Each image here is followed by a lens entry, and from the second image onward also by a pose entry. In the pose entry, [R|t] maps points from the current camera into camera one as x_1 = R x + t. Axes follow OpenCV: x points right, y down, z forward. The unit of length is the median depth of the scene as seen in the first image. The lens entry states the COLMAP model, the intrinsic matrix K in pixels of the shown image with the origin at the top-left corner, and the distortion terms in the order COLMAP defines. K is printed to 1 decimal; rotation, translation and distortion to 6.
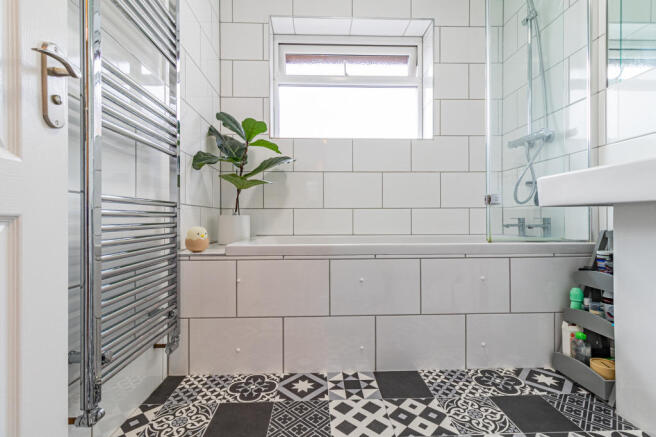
lens RADIAL K [[304.3, 0, 328.0], [0, 304.3, 218.5], [0, 0, 1]] dist [0.003347, 0.000171]
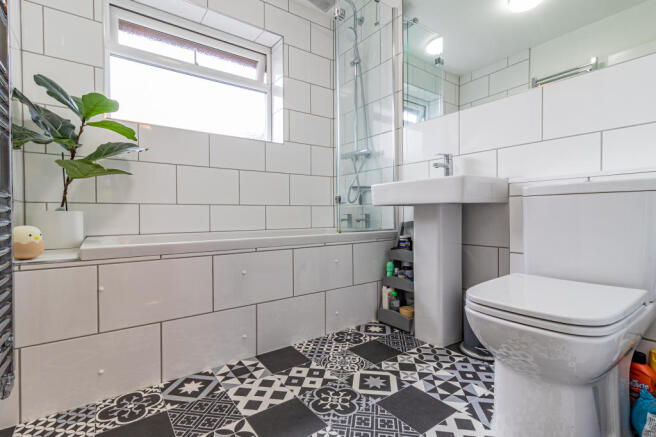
lens RADIAL K [[304.3, 0, 328.0], [0, 304.3, 218.5], [0, 0, 1]] dist [0.003347, 0.000171]
pose [[0.832893, -0.009775, 0.553347, -0.224654], [0.004734, 0.999933, 0.010538, 0.004483], [-0.553413, -0.006157, 0.832884, -0.039427]]
